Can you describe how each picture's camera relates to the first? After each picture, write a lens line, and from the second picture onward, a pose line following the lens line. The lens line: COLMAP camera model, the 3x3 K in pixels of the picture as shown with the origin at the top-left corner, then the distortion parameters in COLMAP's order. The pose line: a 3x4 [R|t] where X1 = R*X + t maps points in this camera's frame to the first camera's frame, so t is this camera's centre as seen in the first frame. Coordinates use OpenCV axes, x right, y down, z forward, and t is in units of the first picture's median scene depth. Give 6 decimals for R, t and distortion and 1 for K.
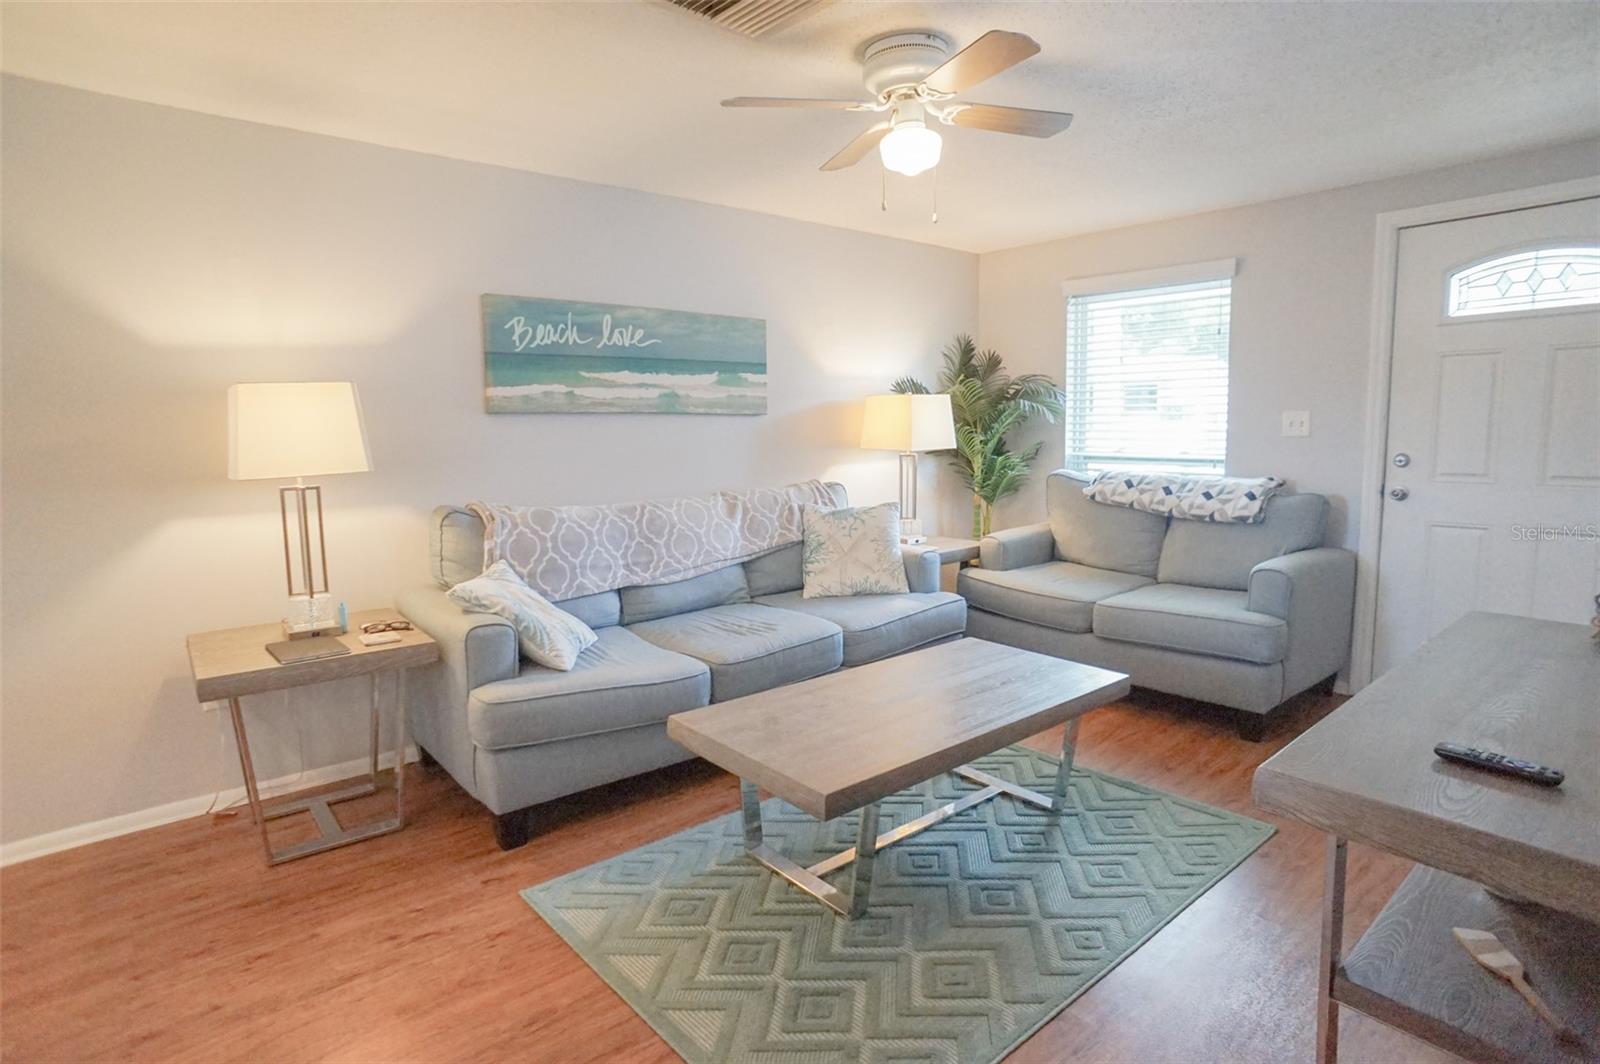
lens RADIAL K [[851.3, 0, 806.4], [0, 851.3, 526.1], [0, 0, 1]] dist [-0.079632, 0.052149]
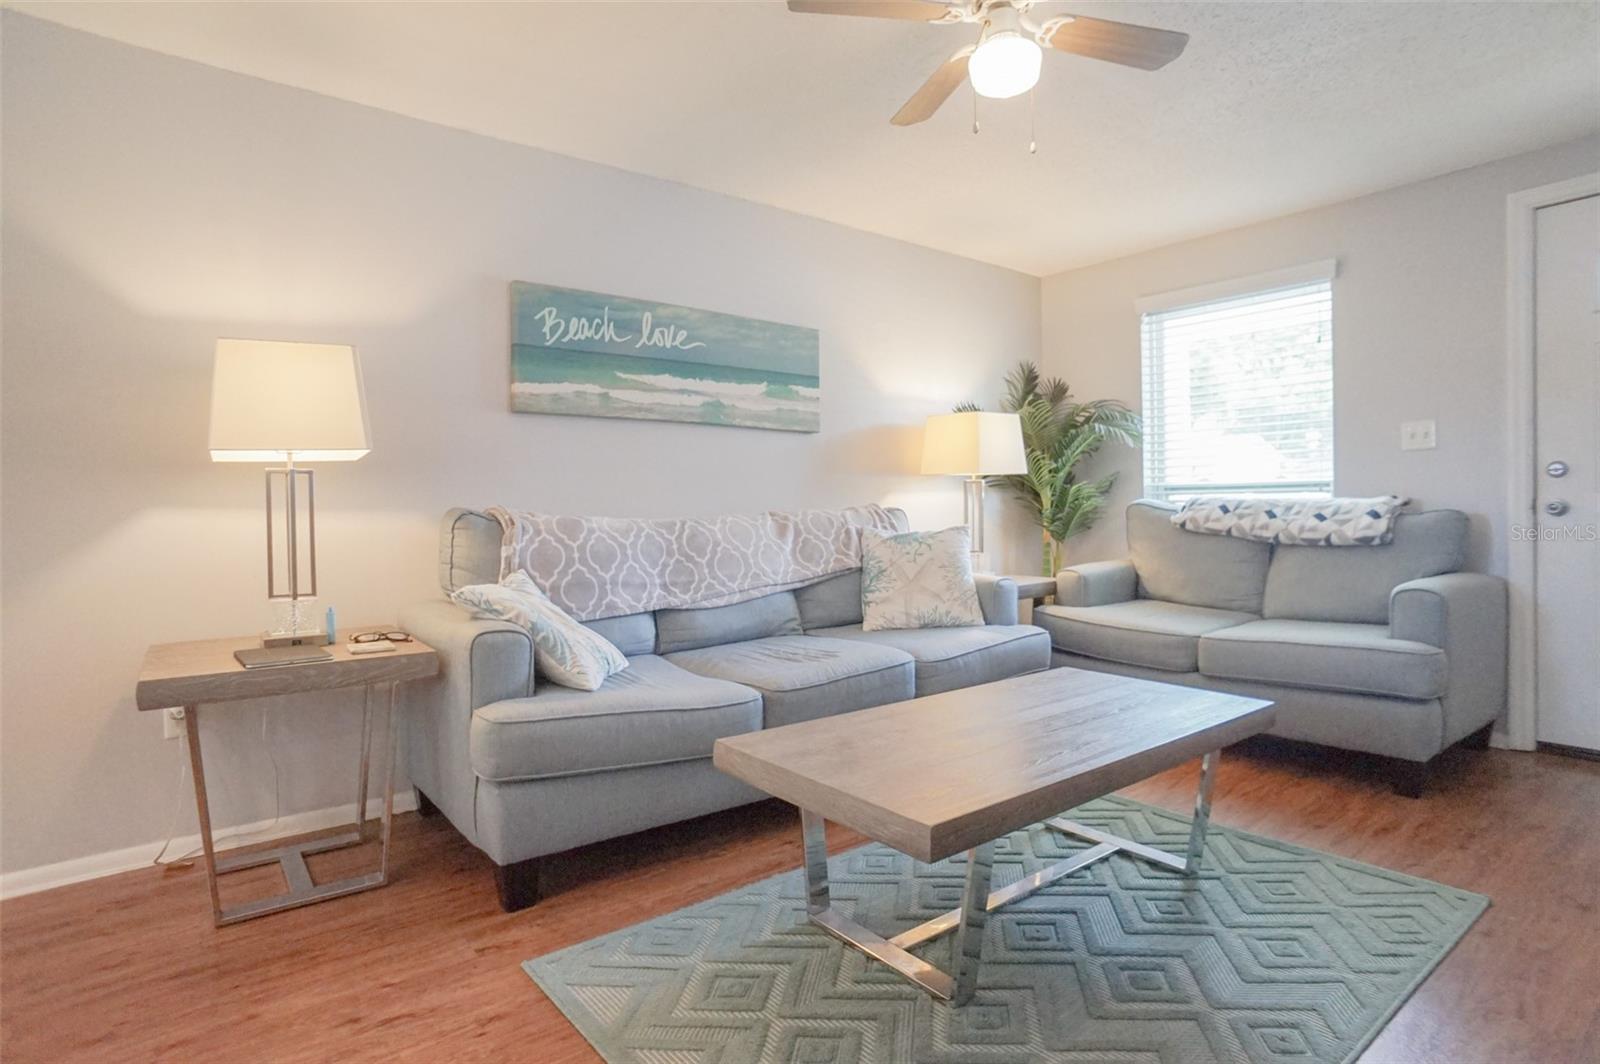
lens RADIAL K [[851.3, 0, 806.4], [0, 851.3, 526.1], [0, 0, 1]] dist [-0.079632, 0.052149]
pose [[0.999303, -0.000748, -0.037315, -0.037792], [-0.002987, 0.994988, -0.099946, 0.083699], [0.037203, 0.099988, 0.994293, 0.151154]]
